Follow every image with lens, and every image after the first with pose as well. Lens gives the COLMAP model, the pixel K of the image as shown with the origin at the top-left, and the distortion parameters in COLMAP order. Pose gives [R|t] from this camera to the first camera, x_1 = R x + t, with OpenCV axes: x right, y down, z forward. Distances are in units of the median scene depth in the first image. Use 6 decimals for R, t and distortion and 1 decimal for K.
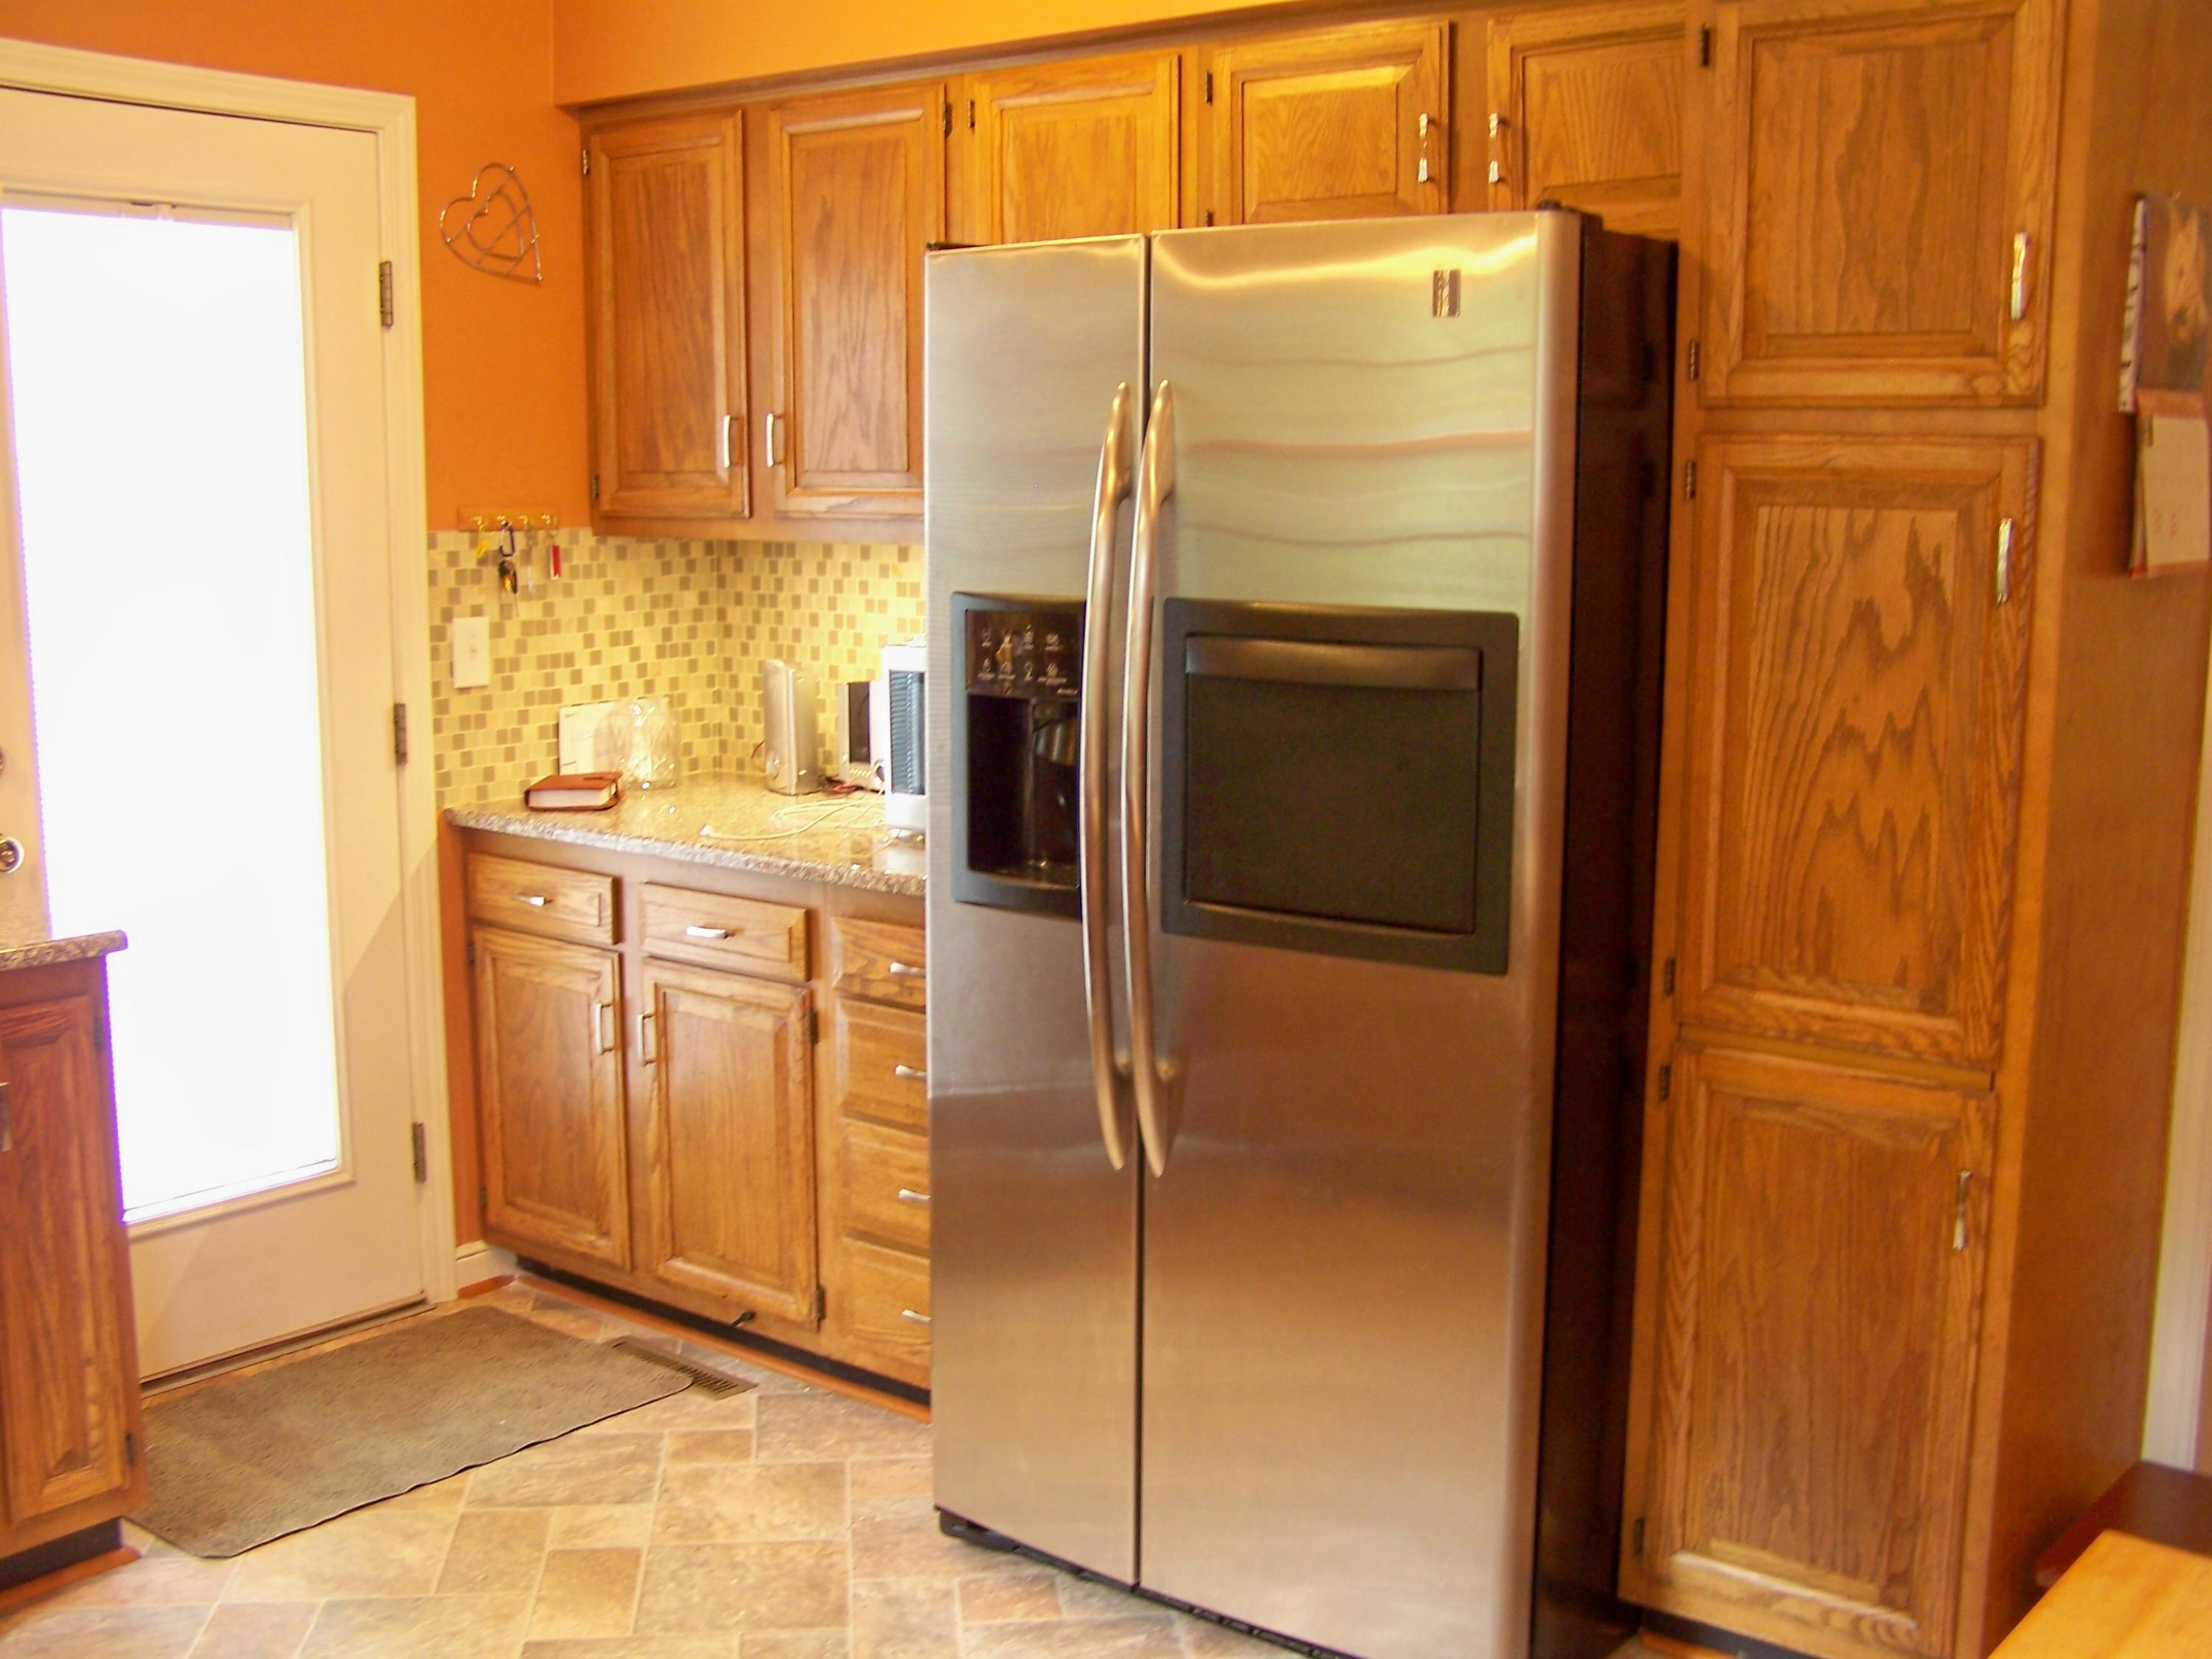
lens RADIAL K [[2421.3, 0, 1107.7], [0, 2421.3, 836.8], [0, 0, 1]] dist [-0.058736, 0.000000]
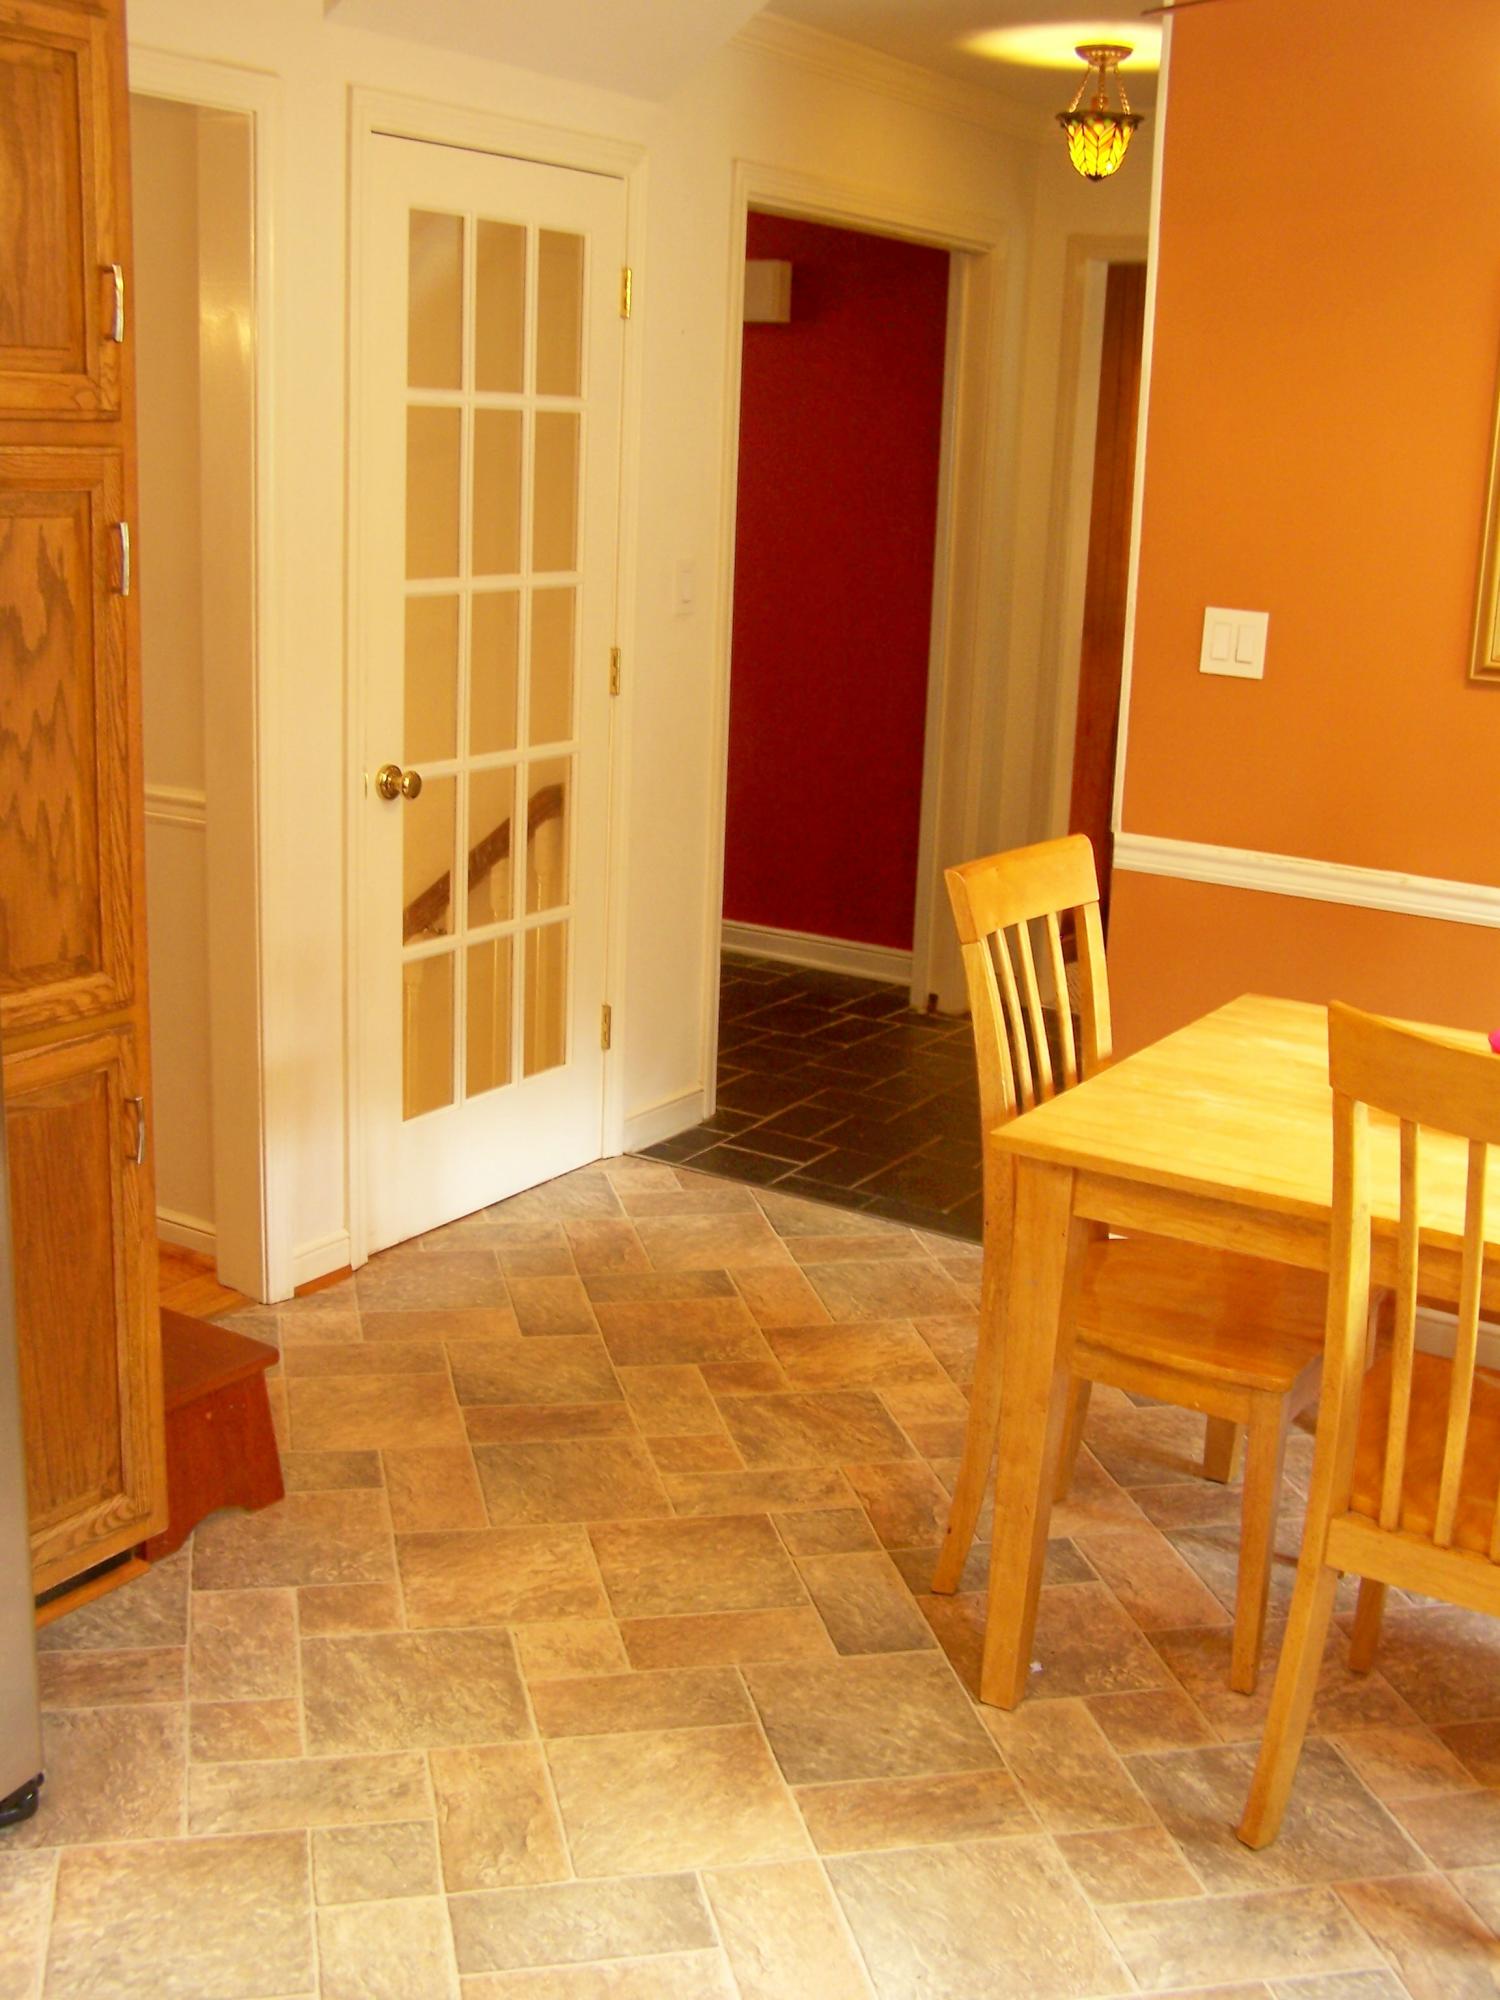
lens RADIAL K [[2189.2, 0, 751.1], [0, 2189.2, 1005.2], [0, 0, 1]] dist [-0.058736, 0.000000]
pose [[-0.108937, -0.254018, 0.961045, -0.476085], [0.119700, 0.956412, 0.266361, -0.103697], [-0.986815, 0.144054, -0.073783, 0.557151]]
